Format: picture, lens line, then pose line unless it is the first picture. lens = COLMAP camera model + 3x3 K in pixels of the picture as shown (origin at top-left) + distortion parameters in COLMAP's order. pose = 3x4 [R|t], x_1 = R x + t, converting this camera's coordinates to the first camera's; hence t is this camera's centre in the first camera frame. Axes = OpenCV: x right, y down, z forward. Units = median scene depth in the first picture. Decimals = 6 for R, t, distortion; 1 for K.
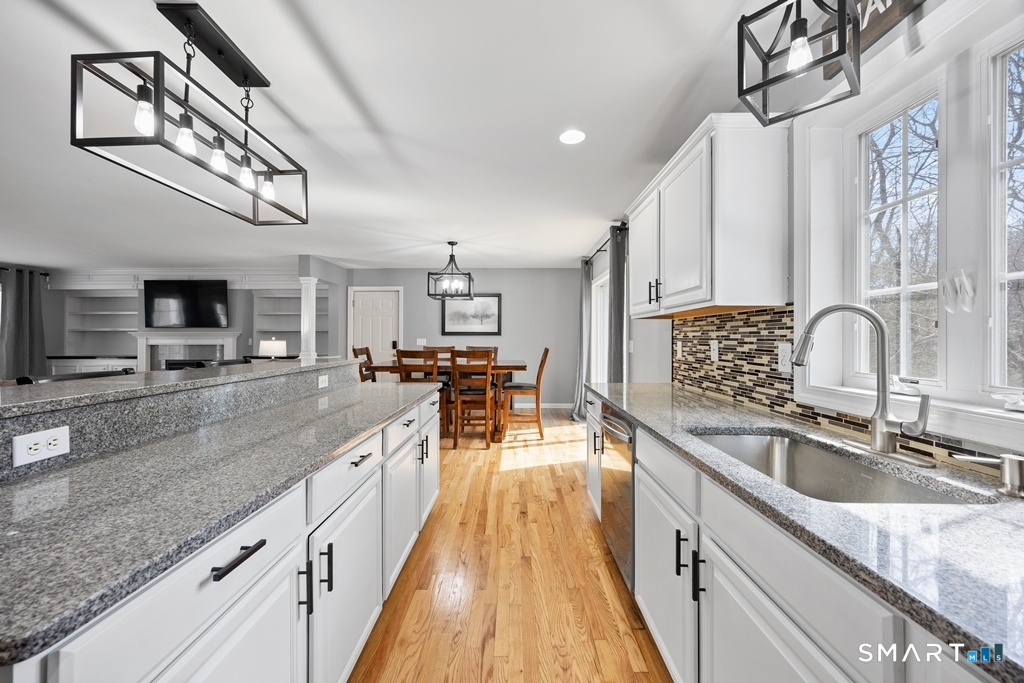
lens RADIAL K [[400.2, 0, 508.0], [0, 400.2, 338.0], [0, 0, 1]] dist [-0.002205, -0.000498]
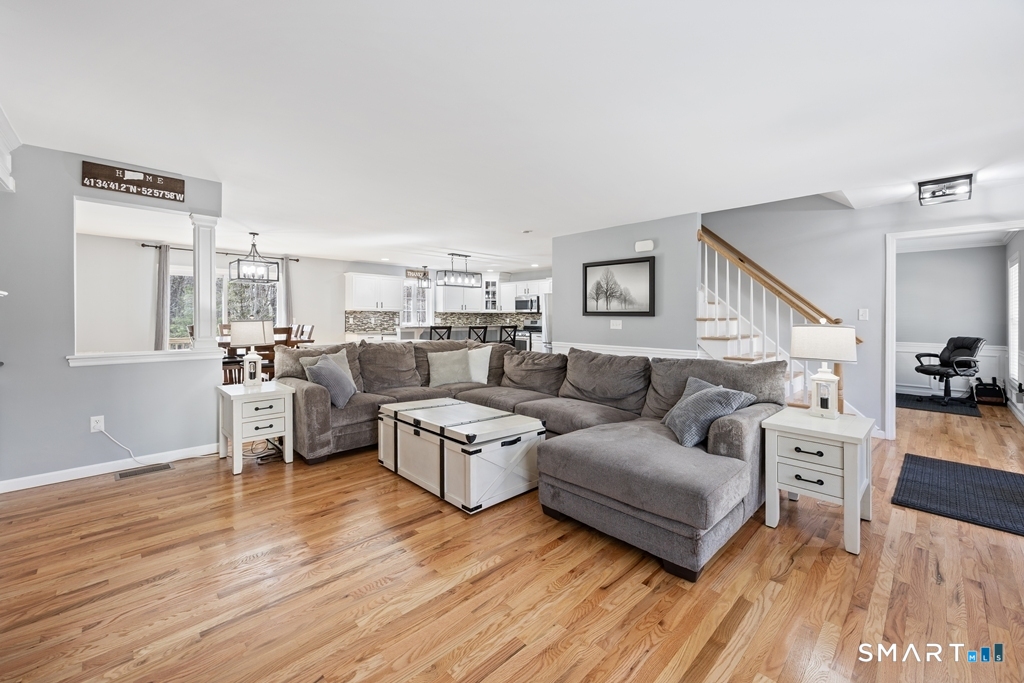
lens RADIAL K [[413.5, 0, 507.7], [0, 413.5, 317.4], [0, 0, 1]] dist [0.000465, 0.000192]
pose [[-0.701842, -0.002823, 0.712327, -3.869300], [-0.006068, 0.999980, -0.002016, 0.003668], [-0.712307, -0.005738, -0.701845, 3.402806]]
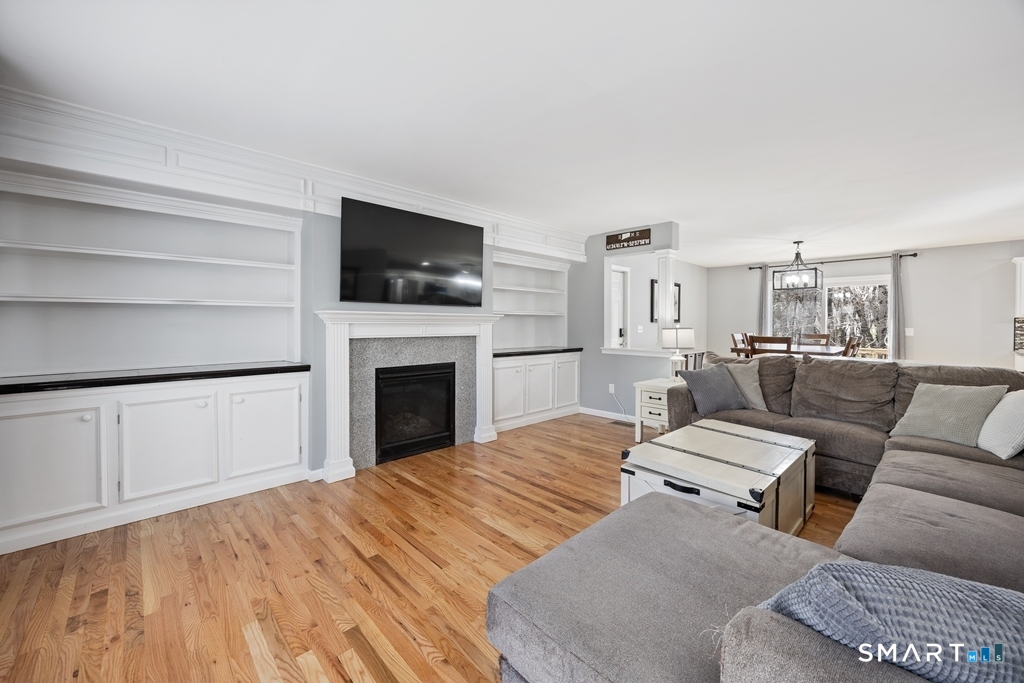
lens RADIAL K [[404.1, 0, 511.9], [0, 404.1, 321.1], [0, 0, 1]] dist [0.000104, 0.000322]
pose [[0.718417, 0.010133, 0.695539, -3.927797], [-0.008162, 0.999948, -0.006138, 0.002227], [-0.695565, -0.001267, 0.718462, 1.902505]]
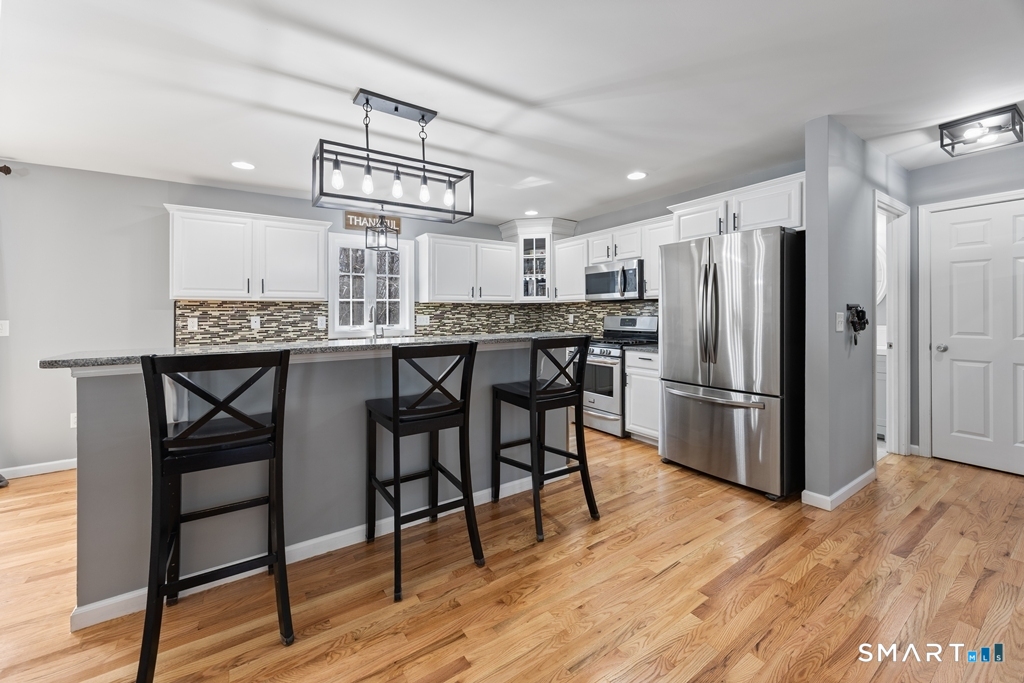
lens RADIAL K [[404.1, 0, 511.9], [0, 404.1, 321.1], [0, 0, 1]] dist [0.000104, 0.000322]
pose [[-0.572503, -0.013114, 0.819798, -1.812073], [0.005662, 0.999785, 0.019947, -0.002991], [-0.819883, 0.016061, -0.572306, 1.276968]]
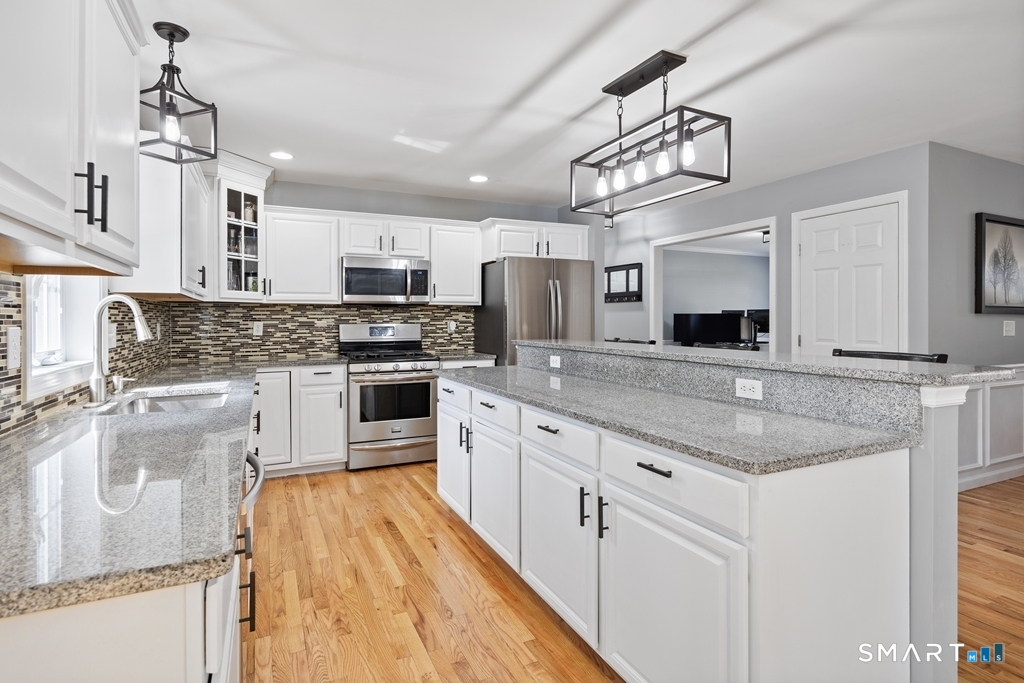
lens RADIAL K [[531.2, 0, 516.2], [0, 531.2, 323.0], [0, 0, 1]] dist [-0.003209, -0.001165]
pose [[-0.895528, 0.004922, -0.444977, 0.269659], [0.002703, 0.999981, 0.005620, 0.002413], [0.444996, 0.003830, -0.895524, 1.930414]]
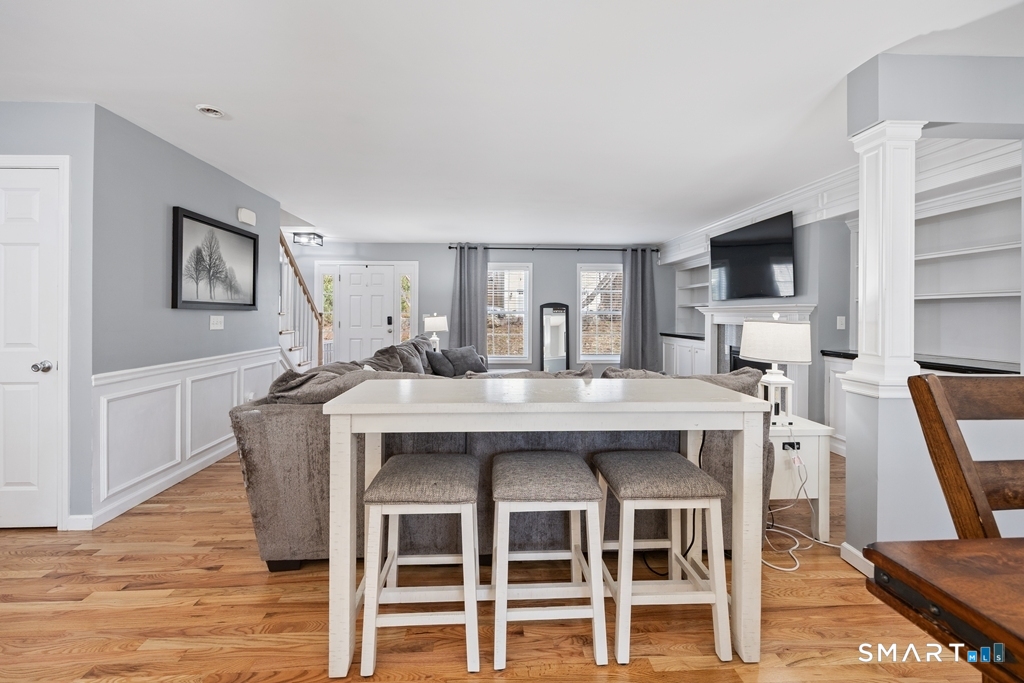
lens RADIAL K [[413.5, 0, 507.7], [0, 413.5, 317.4], [0, 0, 1]] dist [0.000465, 0.000192]
pose [[0.062662, 0.009643, -0.997988, -0.554725], [-0.003842, 0.999948, 0.009421, -0.003802], [0.998027, 0.003244, 0.062696, 2.055239]]
